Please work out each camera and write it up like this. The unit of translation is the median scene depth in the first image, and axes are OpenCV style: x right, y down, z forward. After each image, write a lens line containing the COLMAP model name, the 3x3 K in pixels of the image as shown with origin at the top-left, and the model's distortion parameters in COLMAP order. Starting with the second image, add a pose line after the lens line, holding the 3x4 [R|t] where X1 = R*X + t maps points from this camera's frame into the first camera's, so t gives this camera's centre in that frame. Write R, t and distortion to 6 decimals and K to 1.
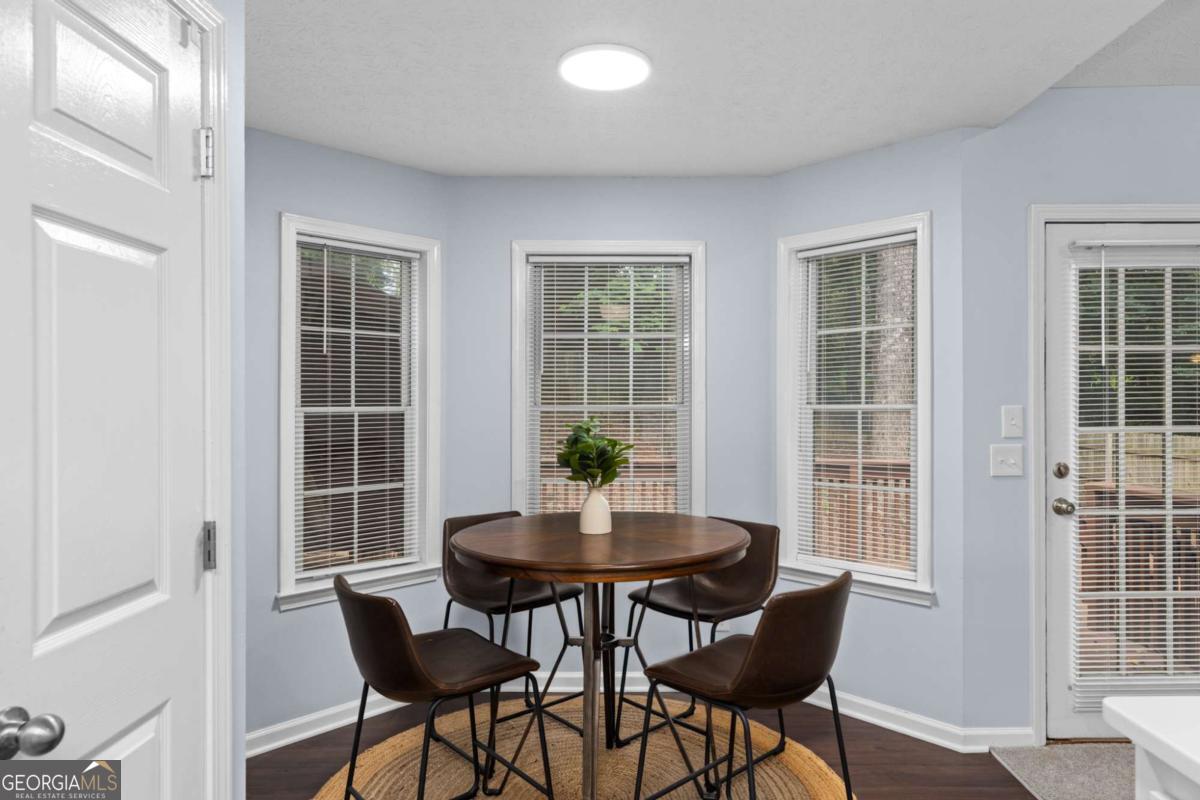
lens RADIAL K [[706.1, 0, 635.6], [0, 706.1, 401.0], [0, 0, 1]] dist [0.001302, 0.000761]
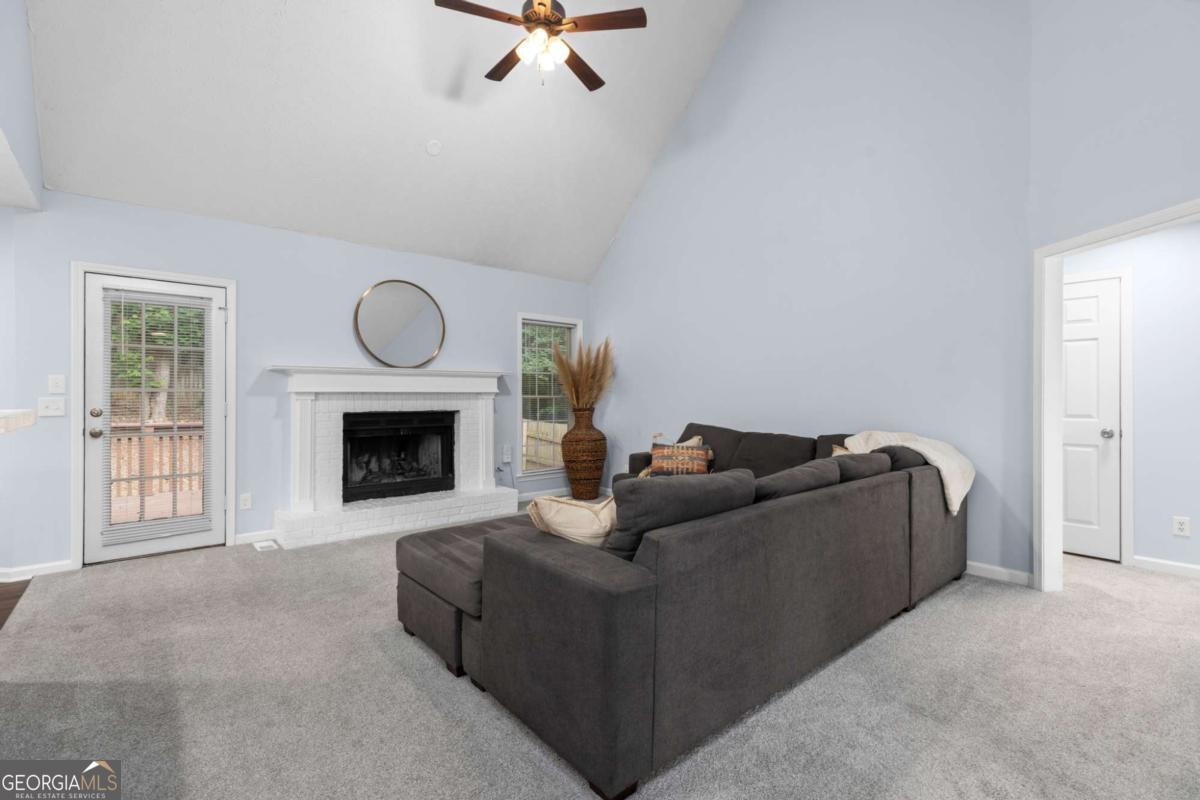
lens RADIAL K [[538.0, 0, 600.8], [0, 538.0, 394.2], [0, 0, 1]] dist [0.001335, 0.000105]
pose [[0.758208, 0.006676, 0.651978, 0.681904], [-0.006758, 0.999974, -0.002380, 0.046413], [-0.651978, -0.002602, 0.758234, -0.867478]]
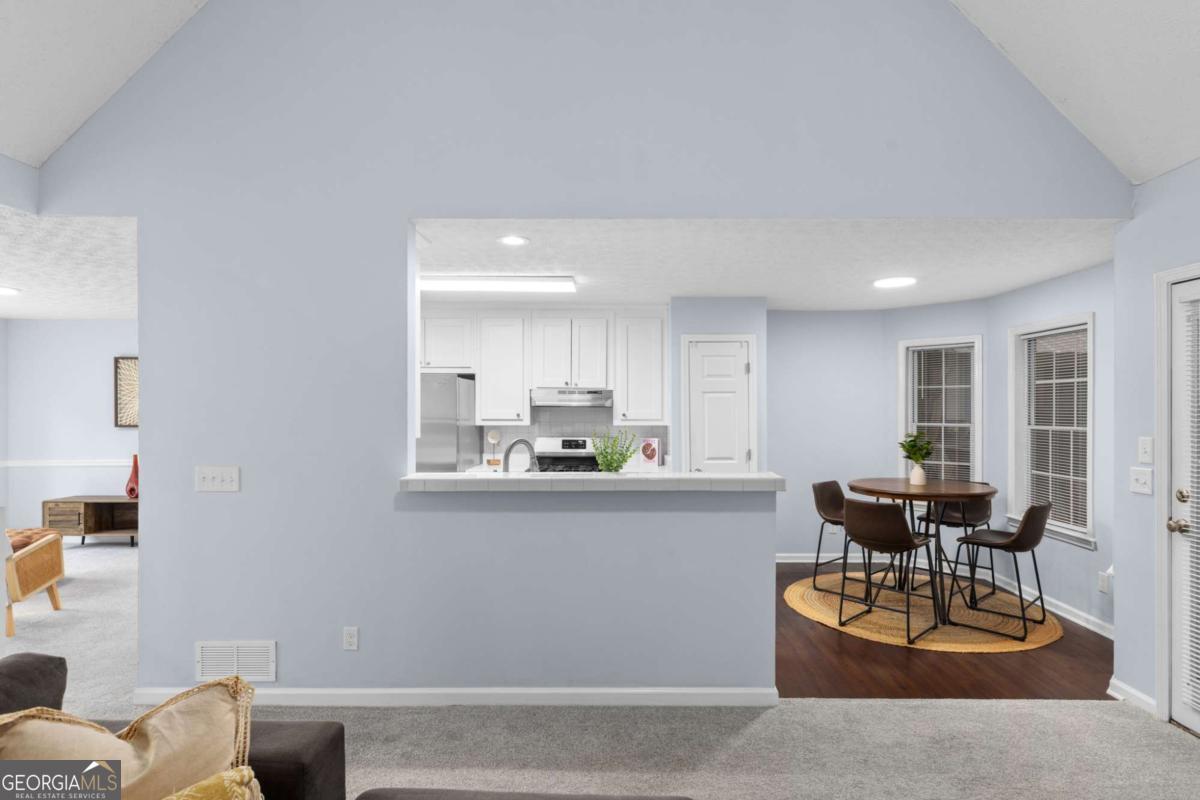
lens RADIAL K [[621.7, 0, 624.3], [0, 621.7, 406.1], [0, 0, 1]] dist [-0.000717, -0.001136]
pose [[-0.001347, -0.000149, -0.999999, 1.629865], [0.000360, 1.000000, -0.000150, -0.048951], [0.999999, -0.000360, -0.001347, 0.078315]]
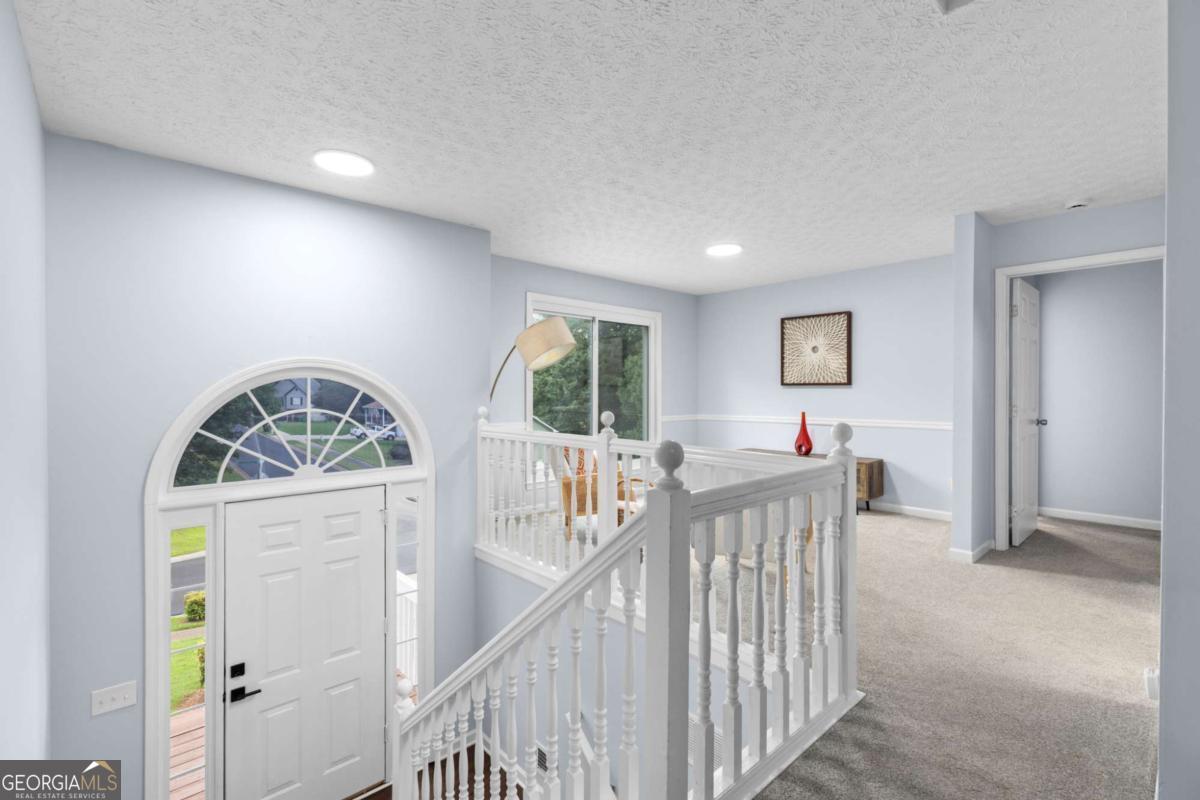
lens RADIAL K [[544.0, 0, 597.4], [0, 544.0, 393.3], [0, 0, 1]] dist [0.003061, 0.000319]
pose [[-0.740773, 0.008643, -0.671699, 1.246815], [0.006704, 0.999963, 0.005473, 0.045830], [0.671722, -0.000449, -0.740804, -0.775061]]
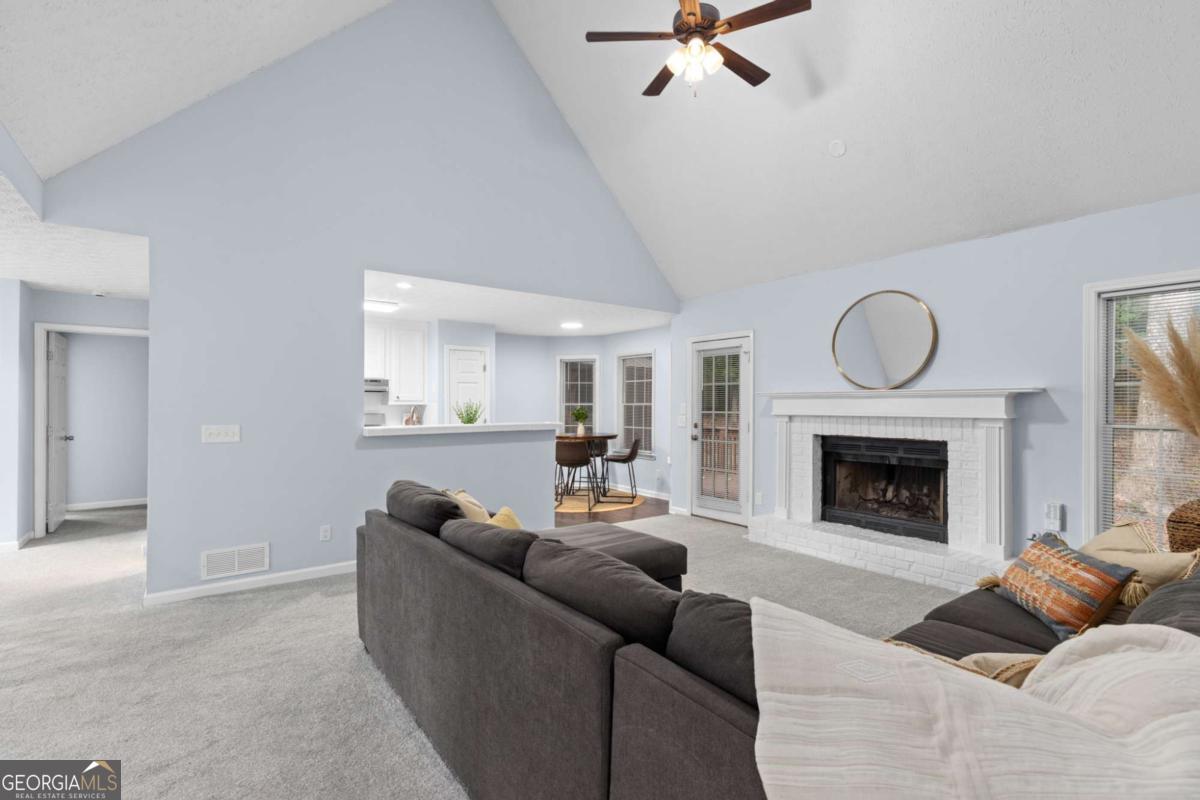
lens RADIAL K [[542.2, 0, 596.5], [0, 542.2, 405.5], [0, 0, 1]] dist [0.002304, 0.000058]
pose [[0.605374, 0.007234, -0.795908, 2.178103], [-0.002899, 0.999972, 0.006884, -0.002148], [0.795936, -0.001860, 0.605378, -0.728175]]
